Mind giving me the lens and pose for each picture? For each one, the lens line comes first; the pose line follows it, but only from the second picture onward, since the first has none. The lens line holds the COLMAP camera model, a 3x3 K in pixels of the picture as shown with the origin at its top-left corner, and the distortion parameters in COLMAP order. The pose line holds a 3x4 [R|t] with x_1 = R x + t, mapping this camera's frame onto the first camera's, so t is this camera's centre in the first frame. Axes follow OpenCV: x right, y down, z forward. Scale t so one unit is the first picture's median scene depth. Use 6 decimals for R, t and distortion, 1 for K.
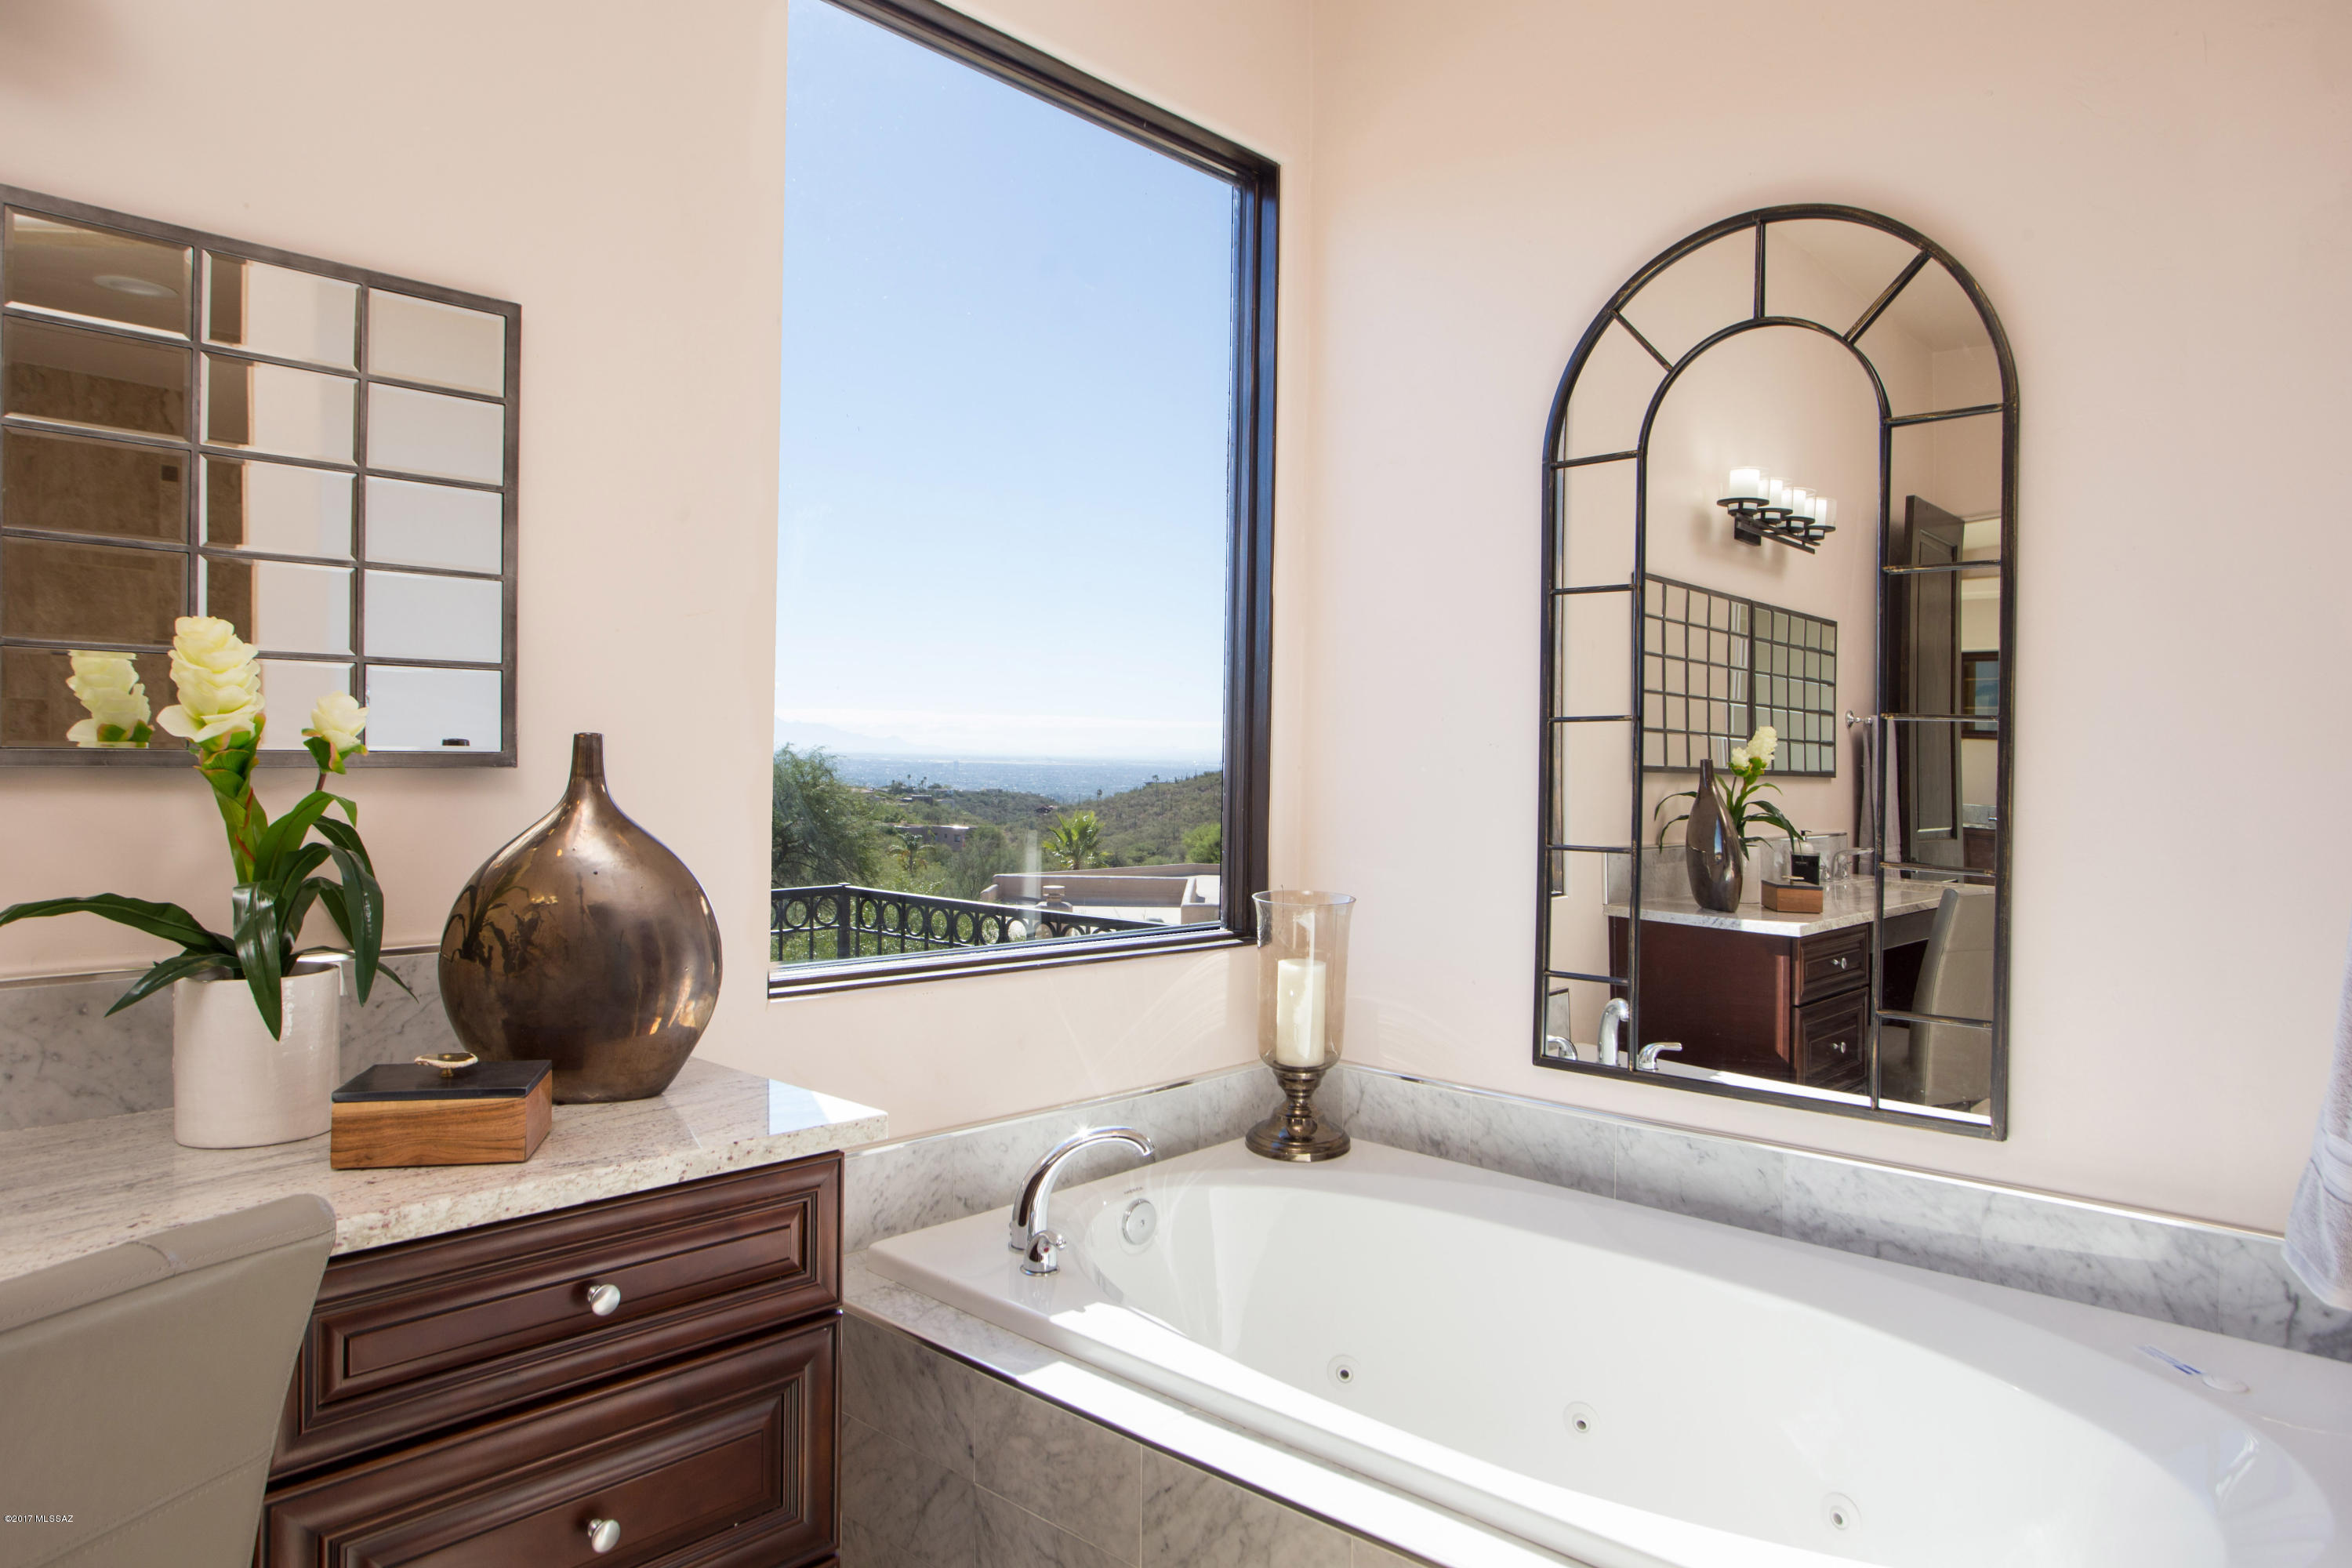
lens RADIAL K [[1503.1, 0, 1168.2], [0, 1503.1, 784.8], [0, 0, 1]] dist [-0.001422, -0.003079]
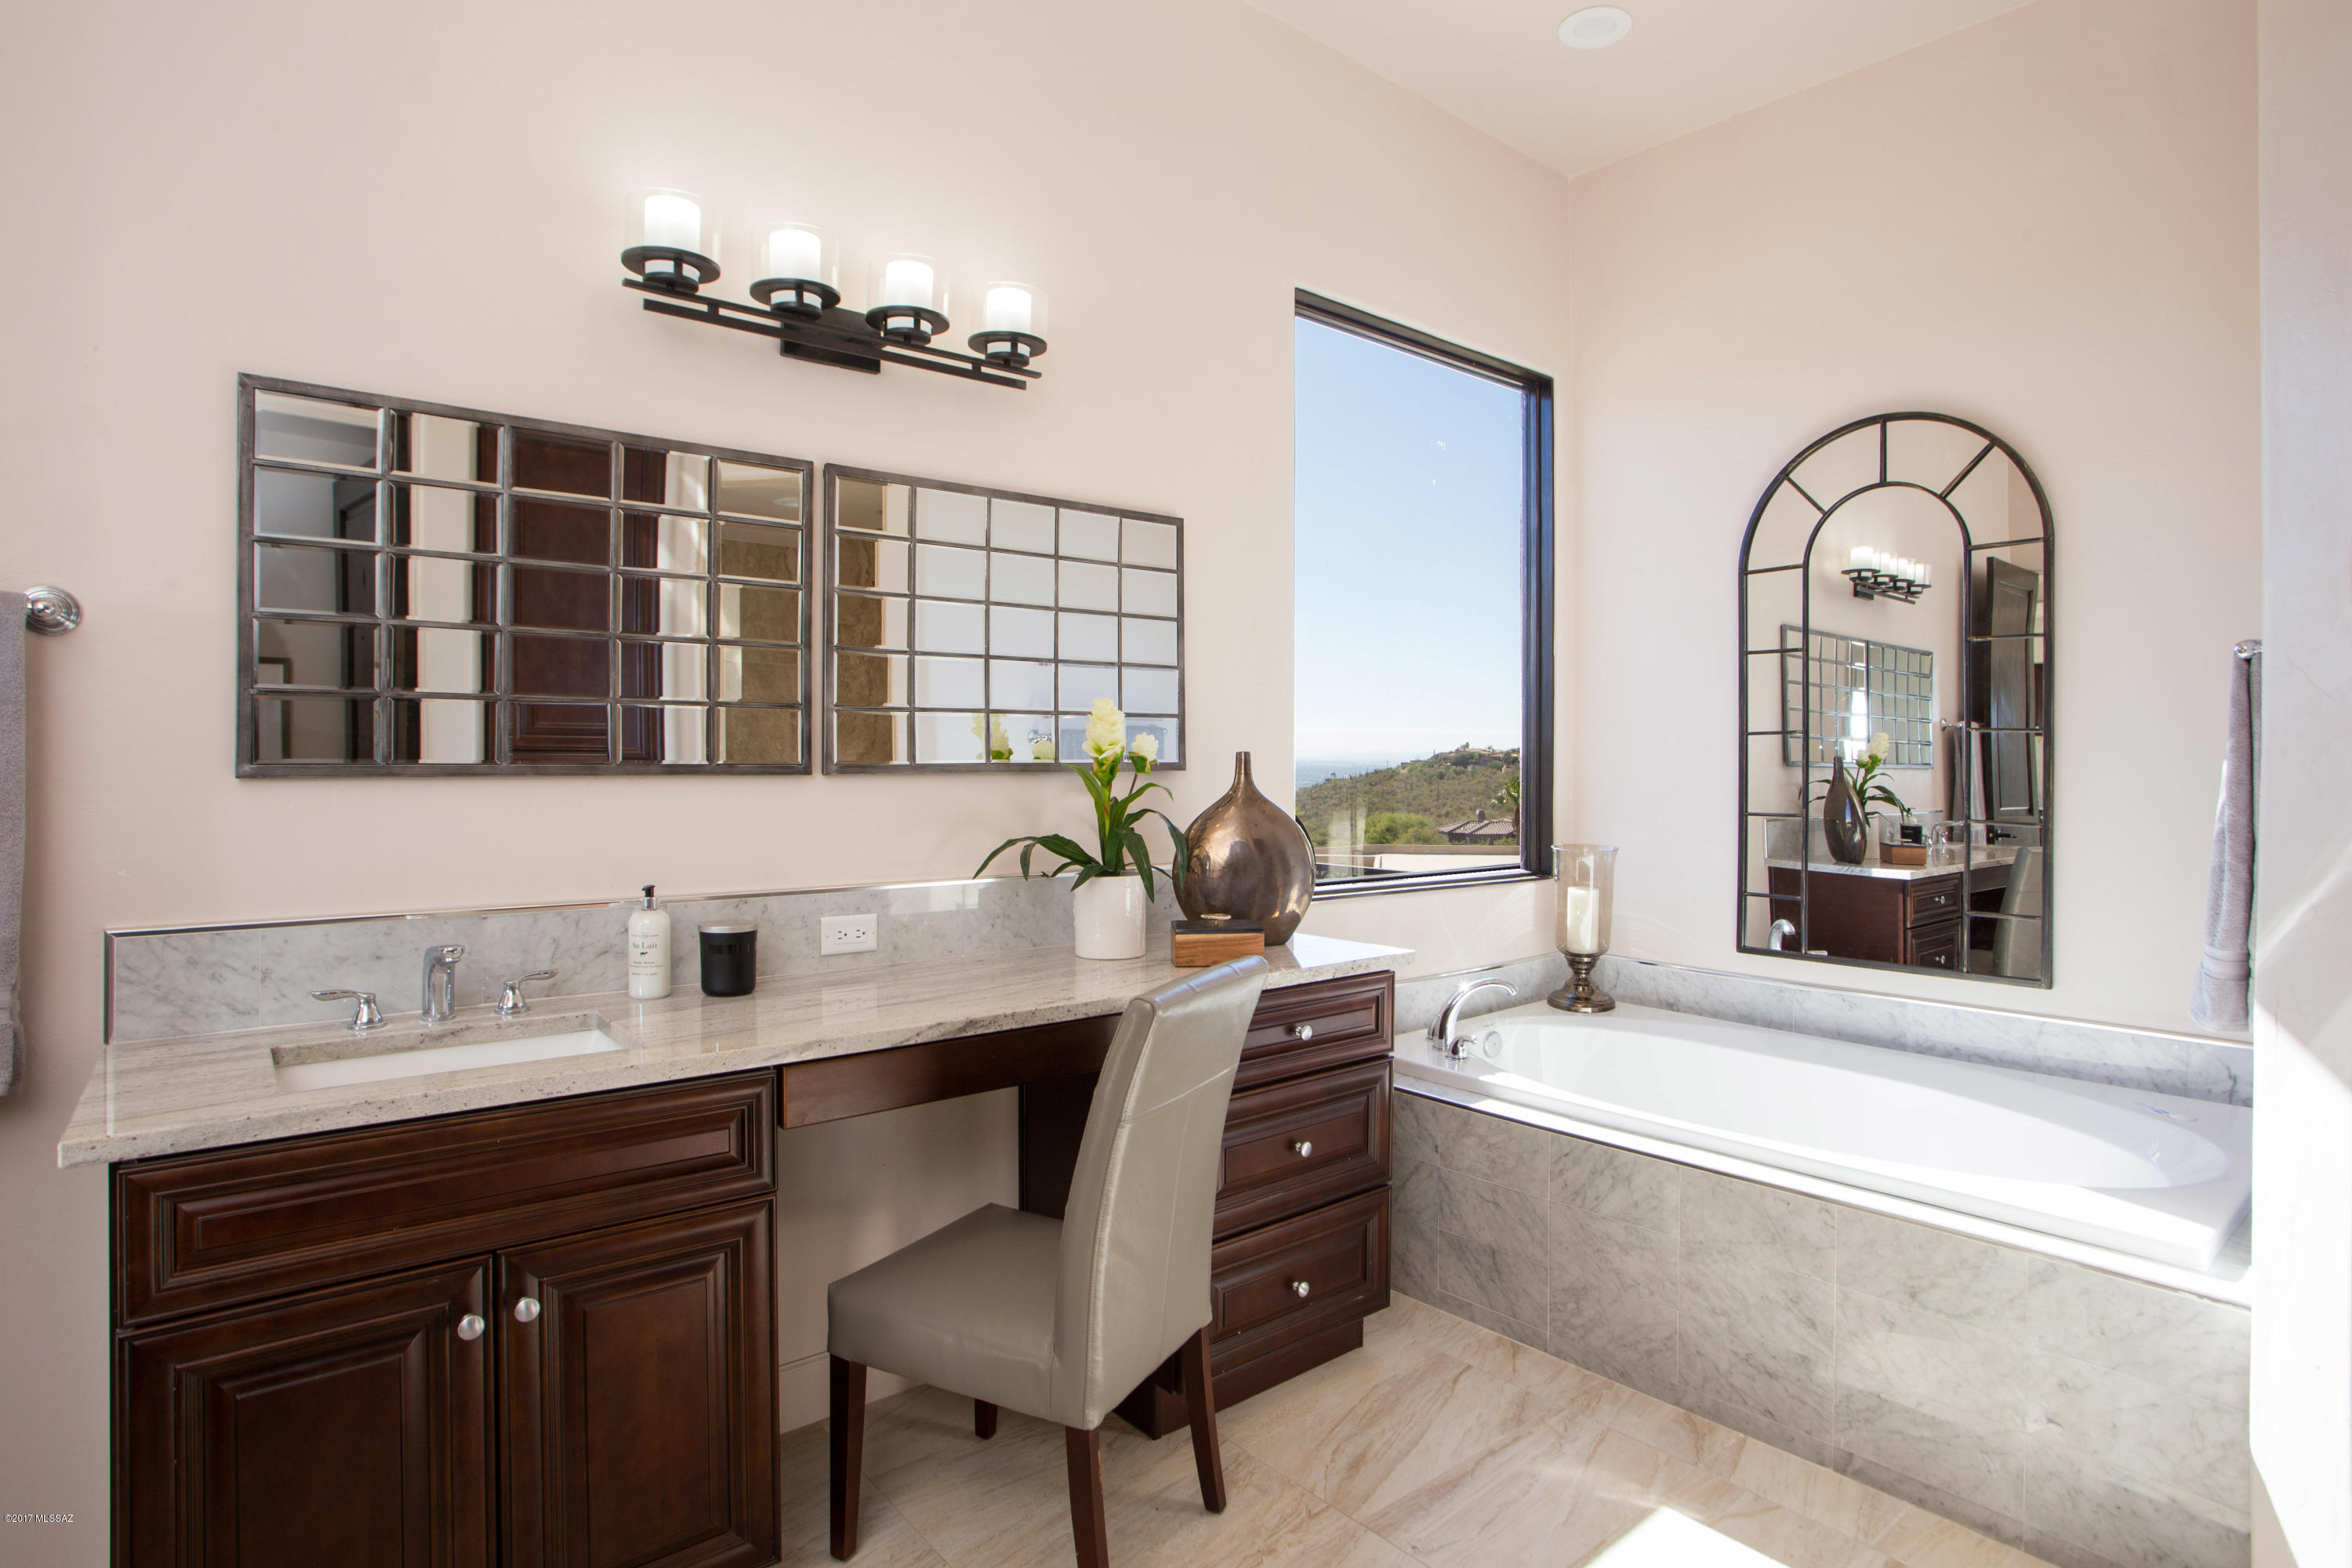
lens RADIAL K [[1283.4, 0, 1194.4], [0, 1283.4, 773.3], [0, 0, 1]] dist [-0.001079, 0.004339]
pose [[0.994860, -0.009795, -0.100782, -0.197804], [0.009123, 0.999933, -0.007130, 0.002879], [0.100845, 0.006174, 0.994883, -0.423912]]
